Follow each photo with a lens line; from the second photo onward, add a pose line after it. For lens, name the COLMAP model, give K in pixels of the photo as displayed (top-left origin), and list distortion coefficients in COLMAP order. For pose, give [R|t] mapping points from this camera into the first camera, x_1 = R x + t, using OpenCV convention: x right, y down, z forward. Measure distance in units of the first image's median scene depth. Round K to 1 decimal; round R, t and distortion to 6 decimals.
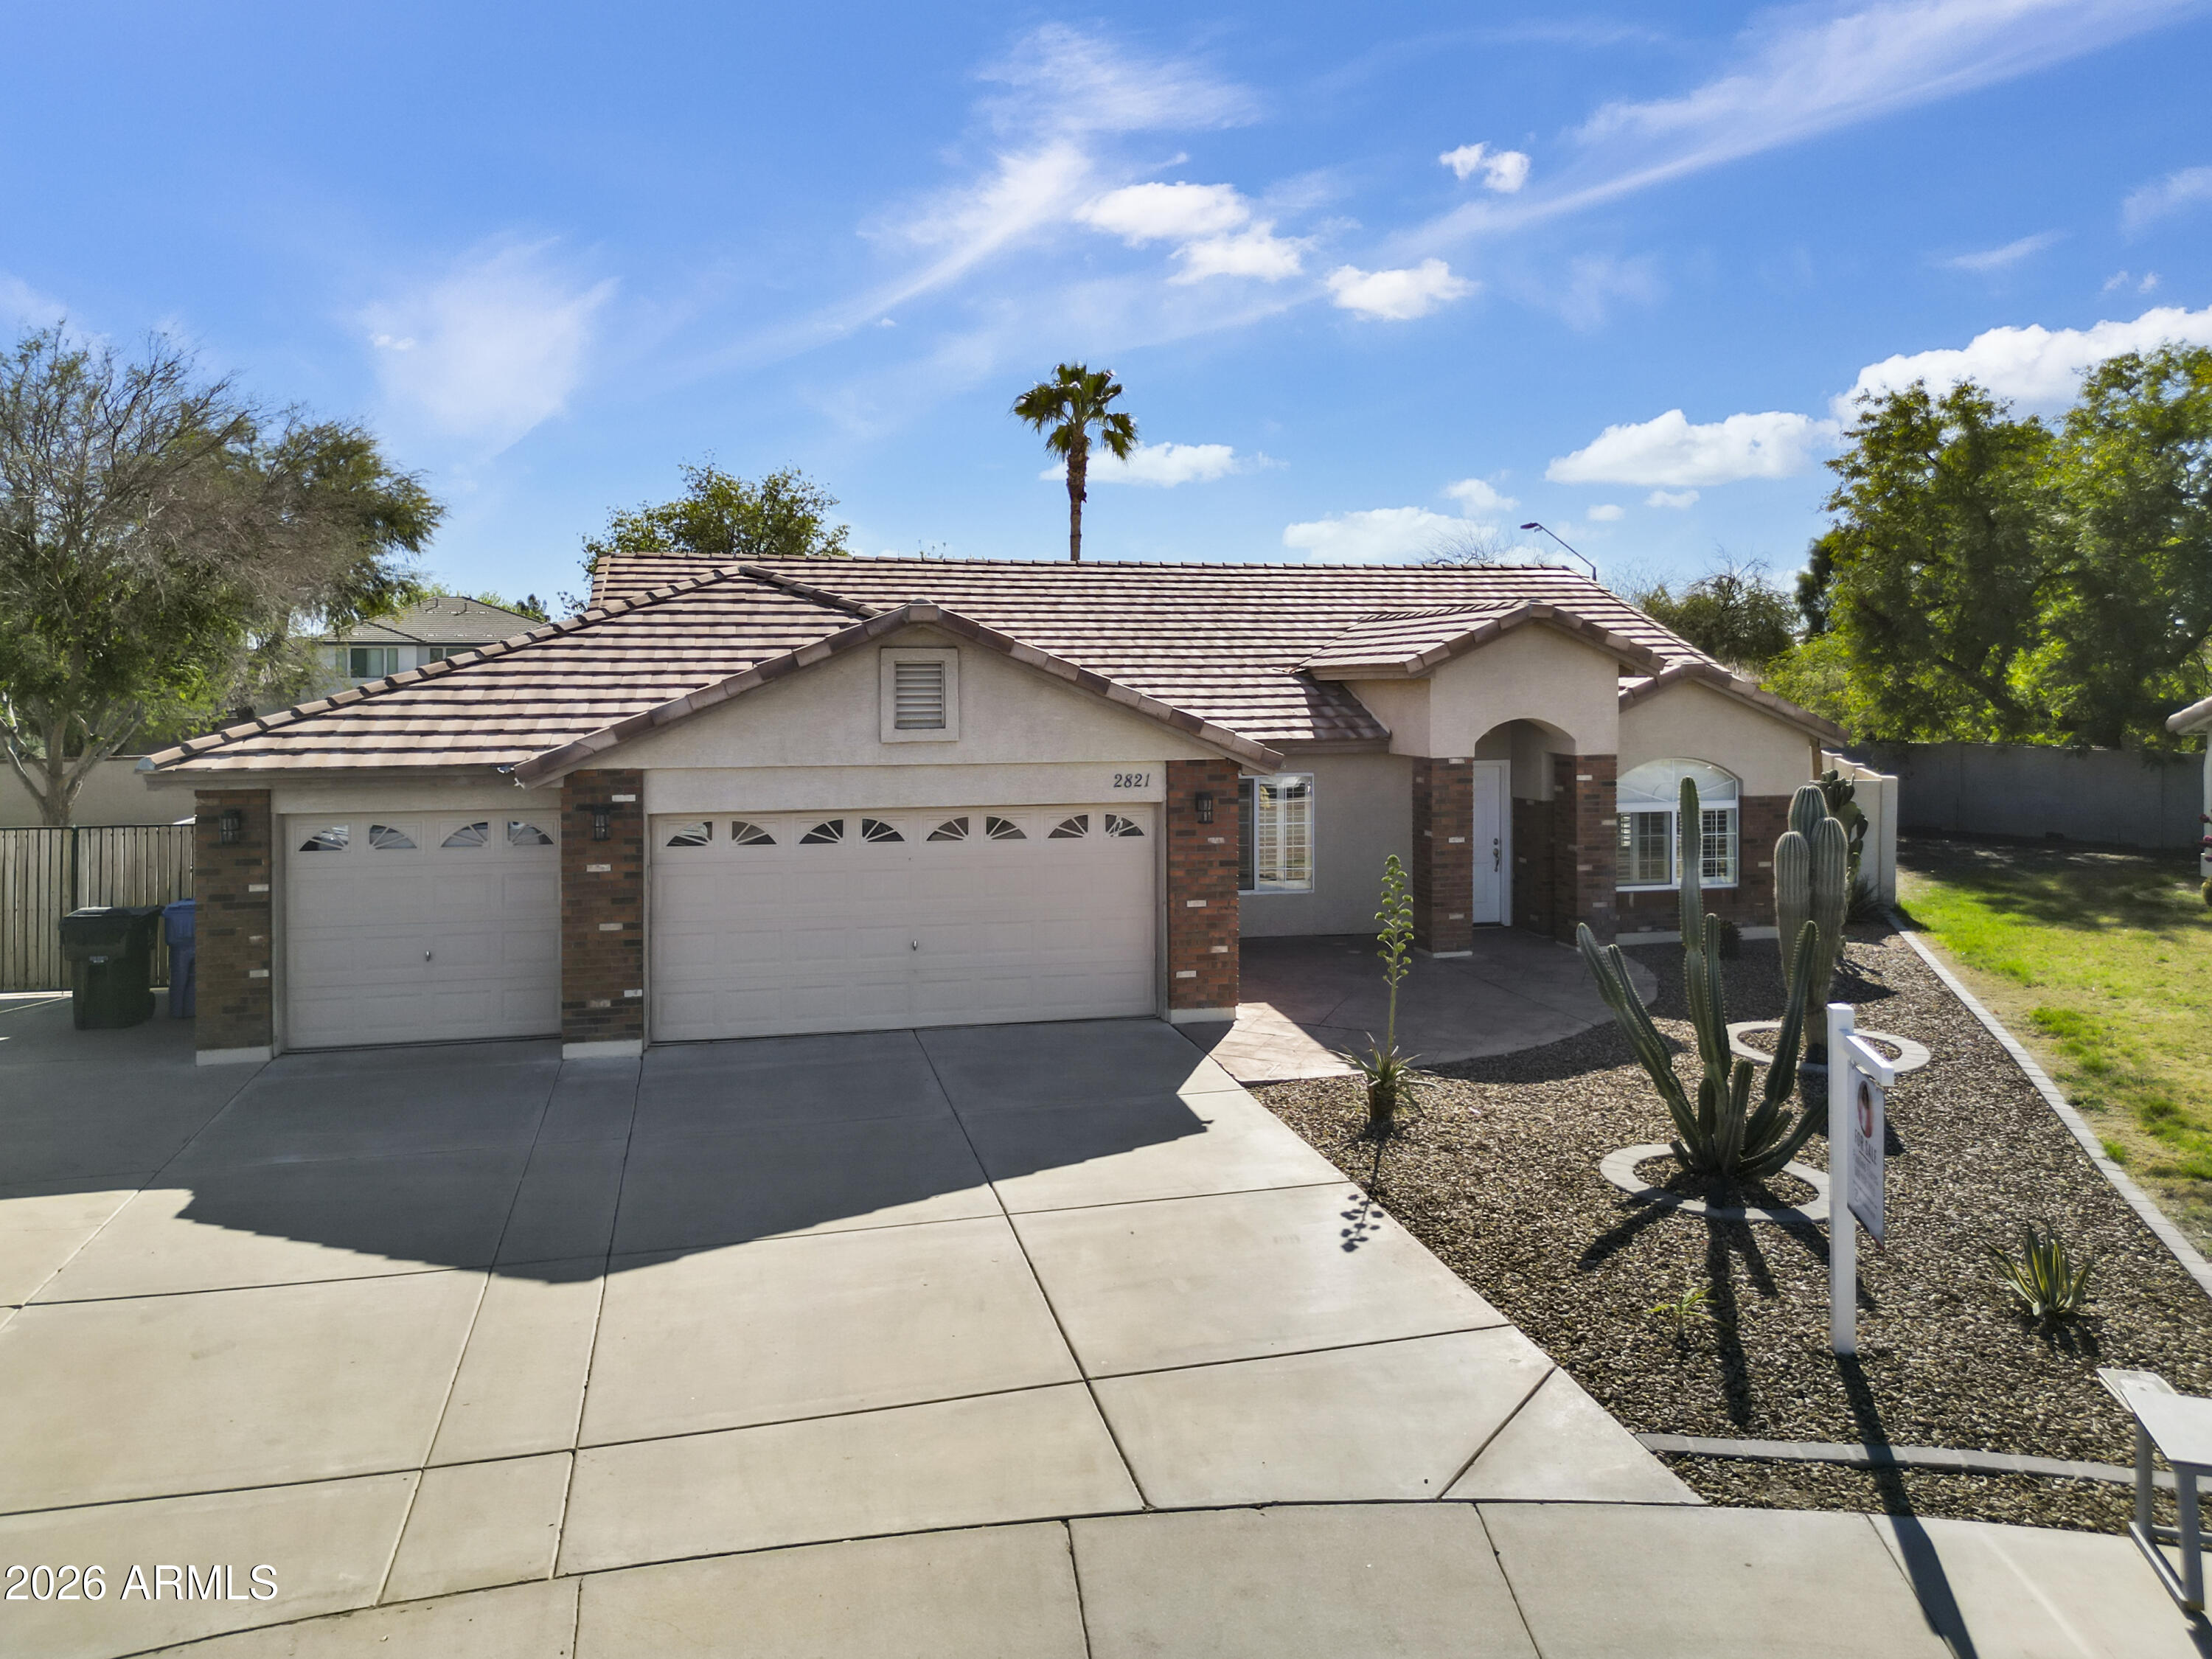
lens RADIAL K [[1609.6, 0, 1108.2], [0, 1609.6, 685.9], [0, 0, 1]] dist [0.034707, -0.003589]
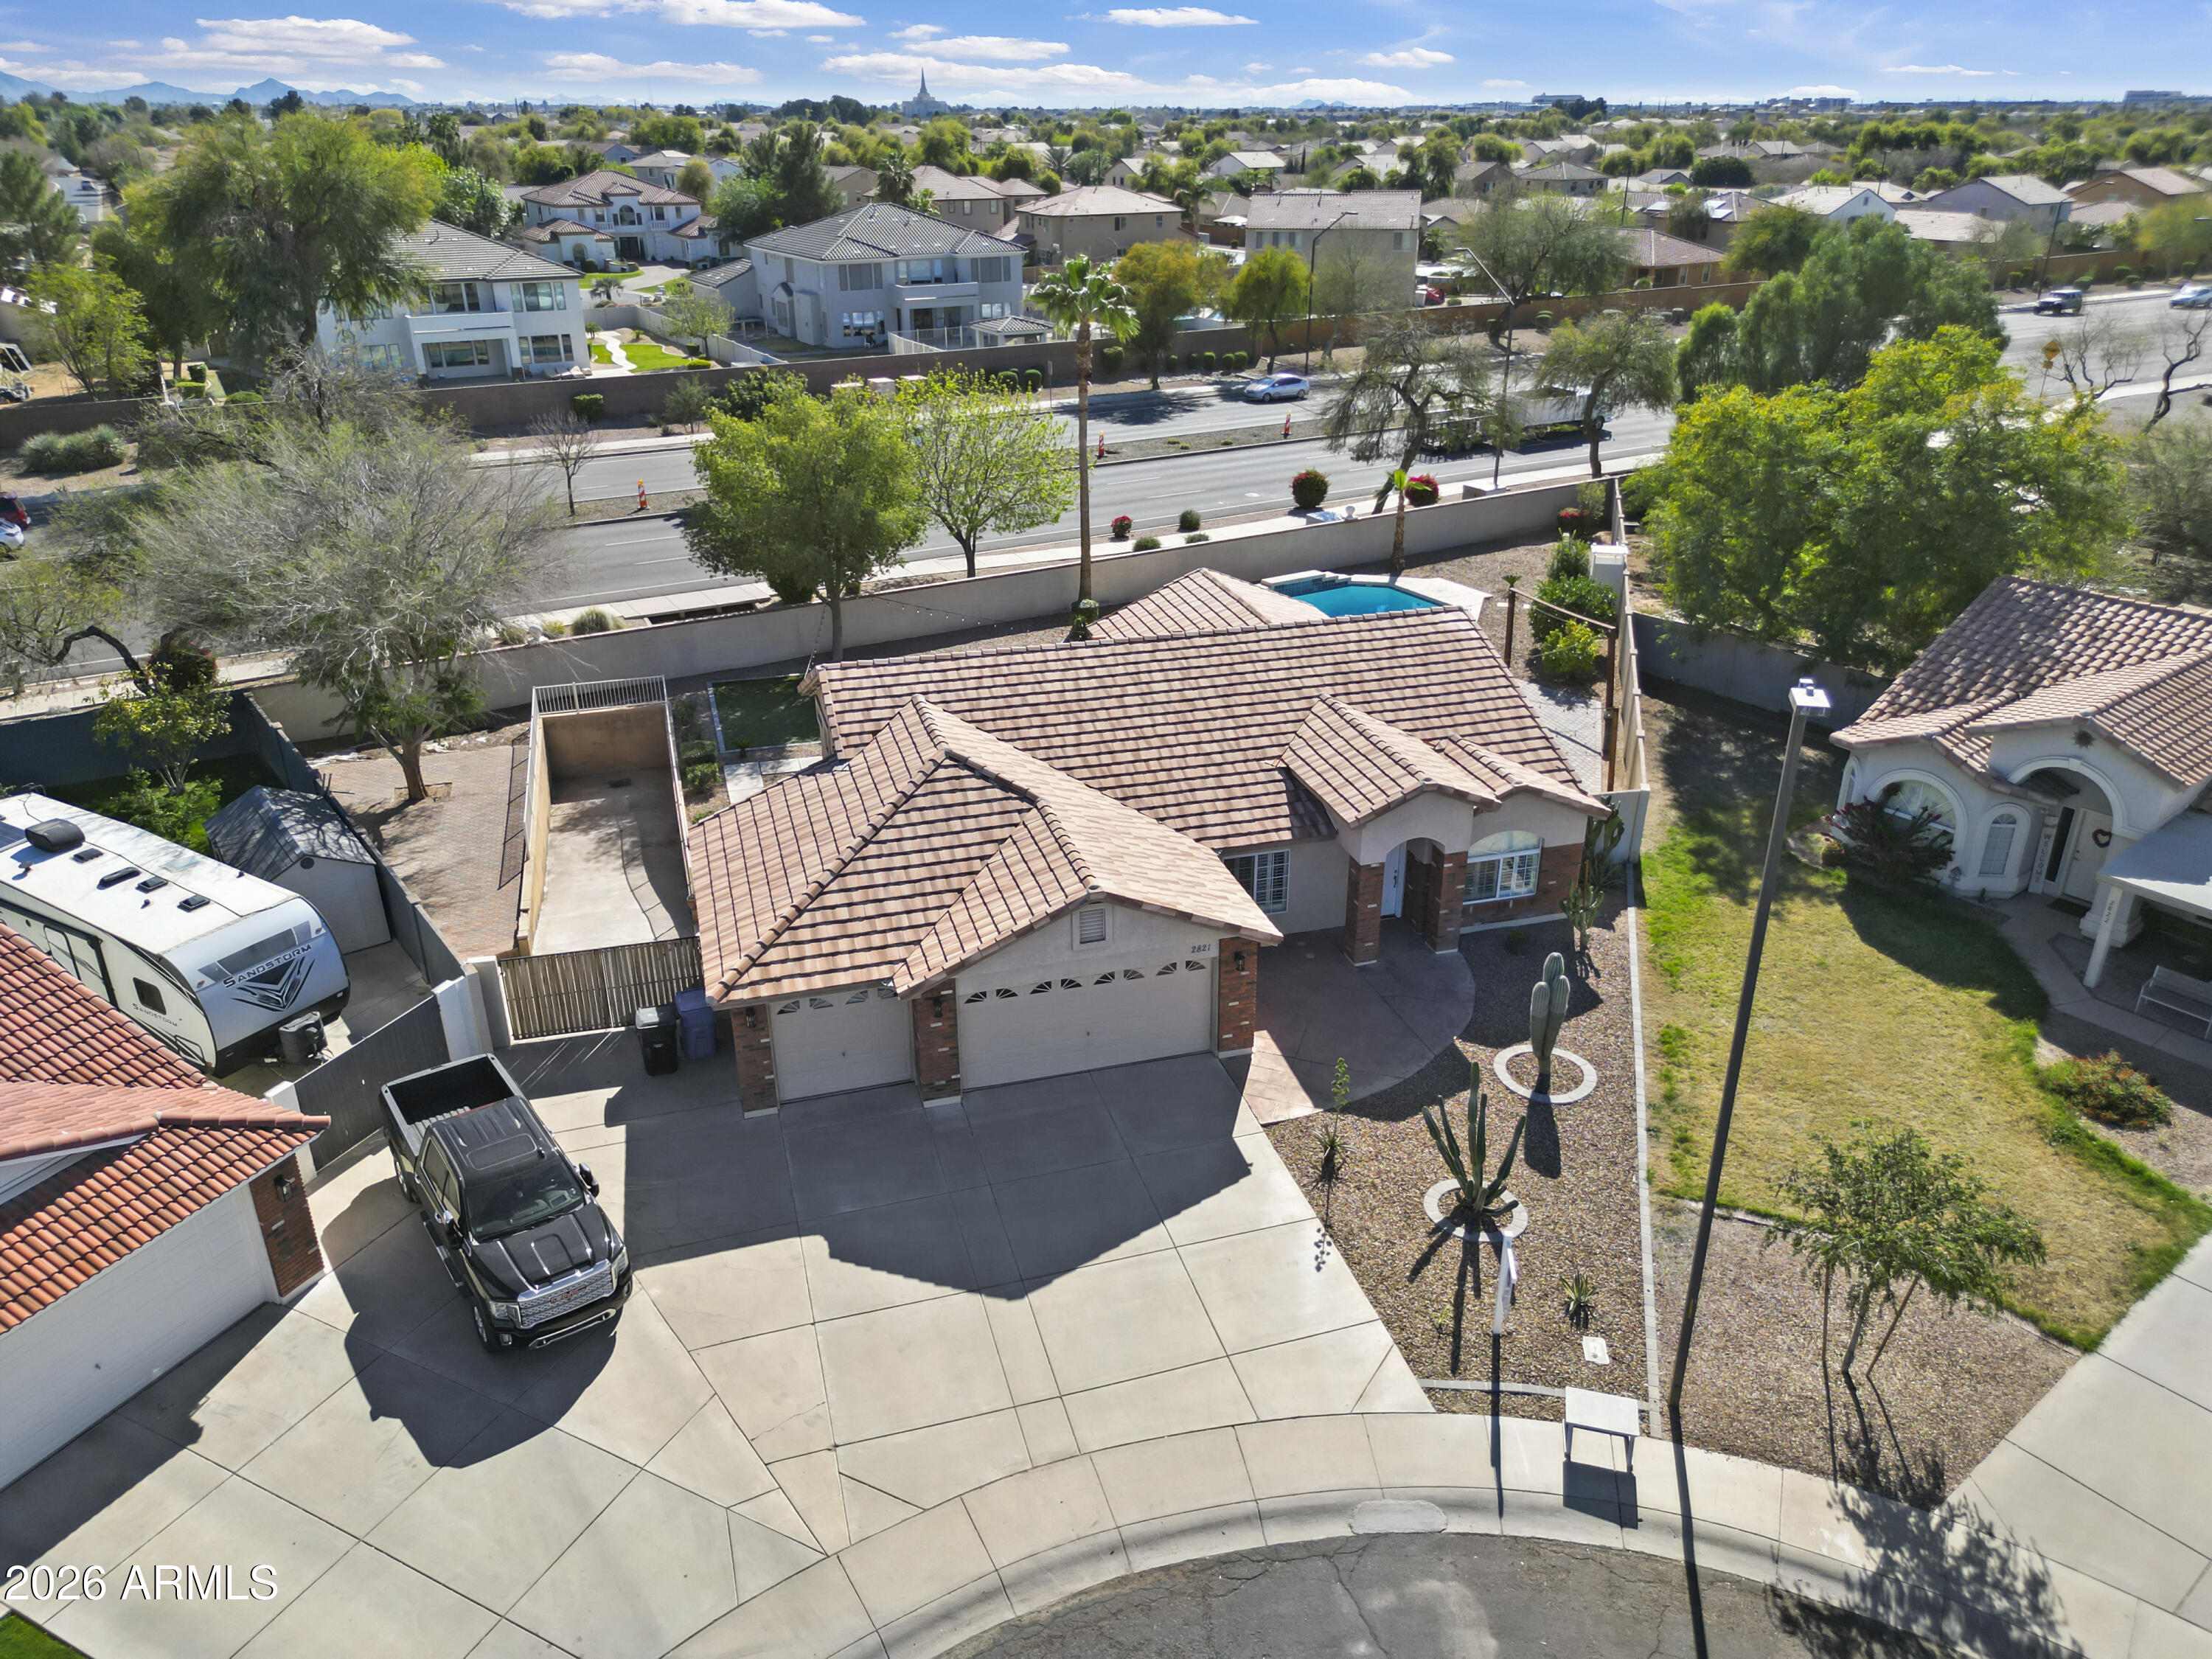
lens RADIAL K [[1537.9, 0, 1106.0], [0, 1537.9, 829.5], [0, 0, 1]] dist [0.067641, -0.065709]
pose [[0.998866, -0.023108, 0.041637, -0.179528], [0.003974, 0.911764, 0.410696, -0.857745], [-0.047454, -0.410065, 0.910821, -0.604936]]
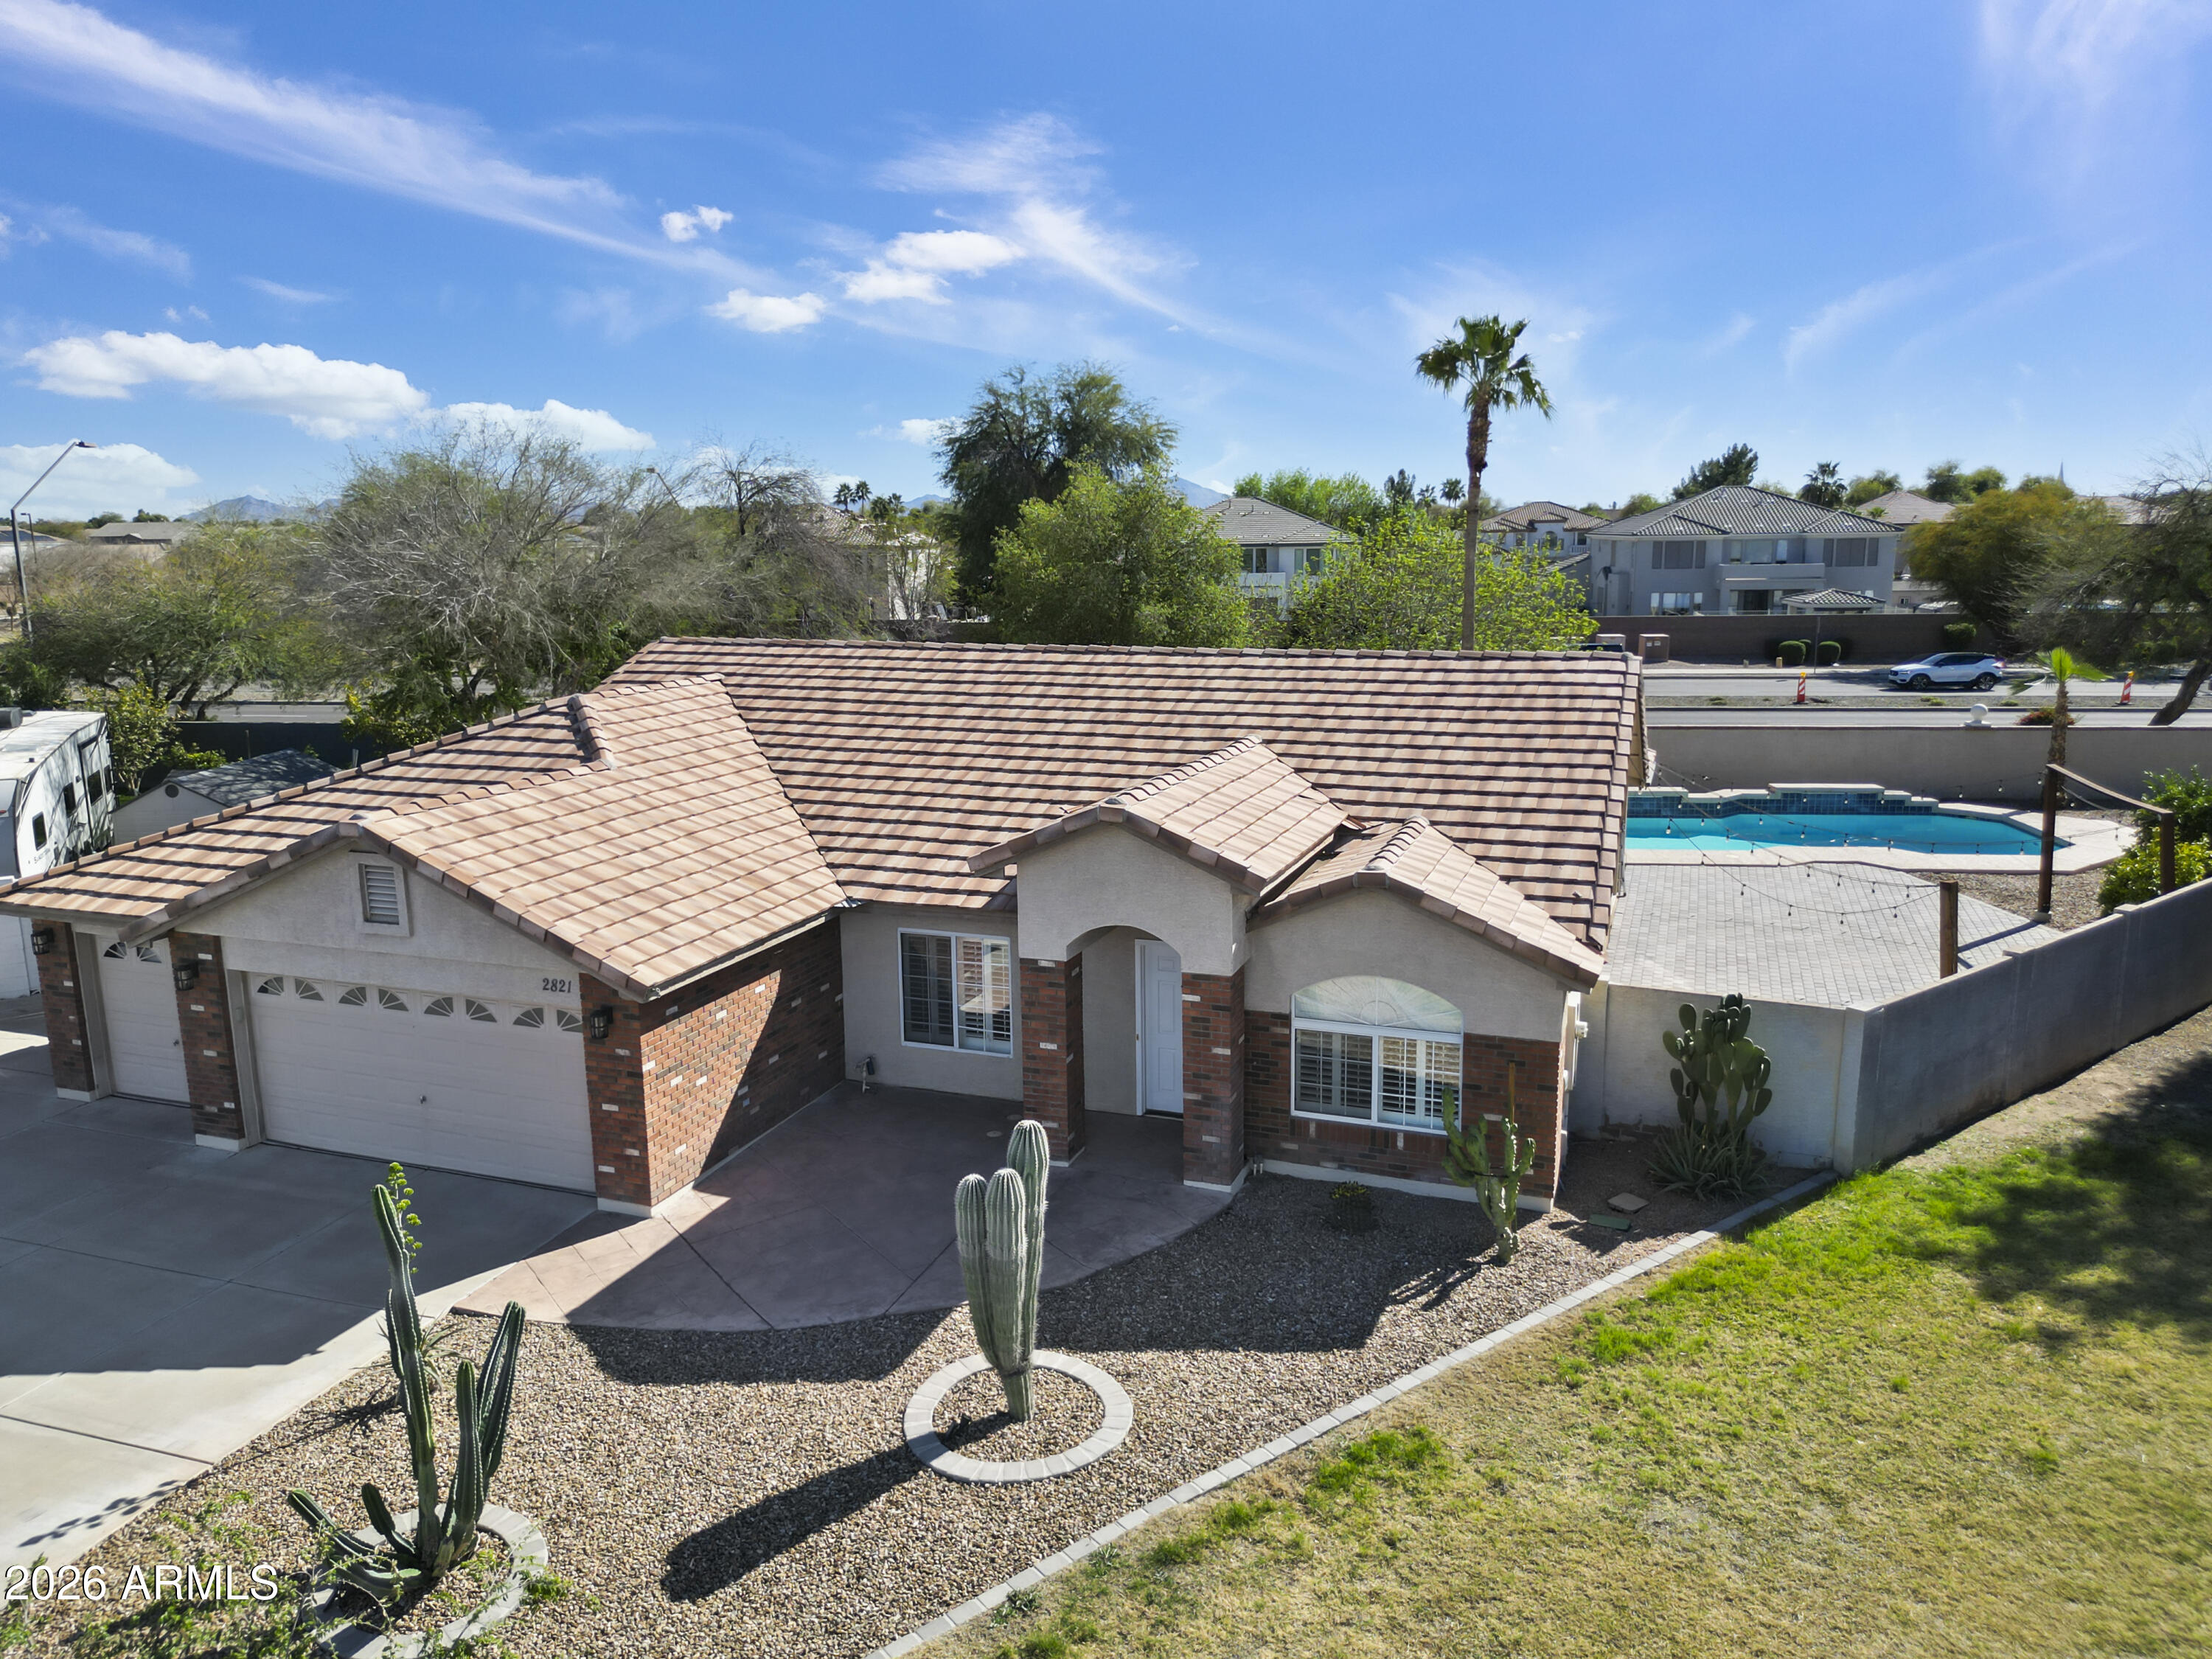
lens RADIAL K [[1573.6, 0, 1106.0], [0, 1573.6, 829.5], [0, 0, 1]] dist [0.077252, -0.071538]
pose [[0.831859, 0.098397, -0.546194, 0.938619], [0.004399, 0.982958, 0.183780, -0.249606], [0.554969, -0.155282, 0.817249, 0.383866]]
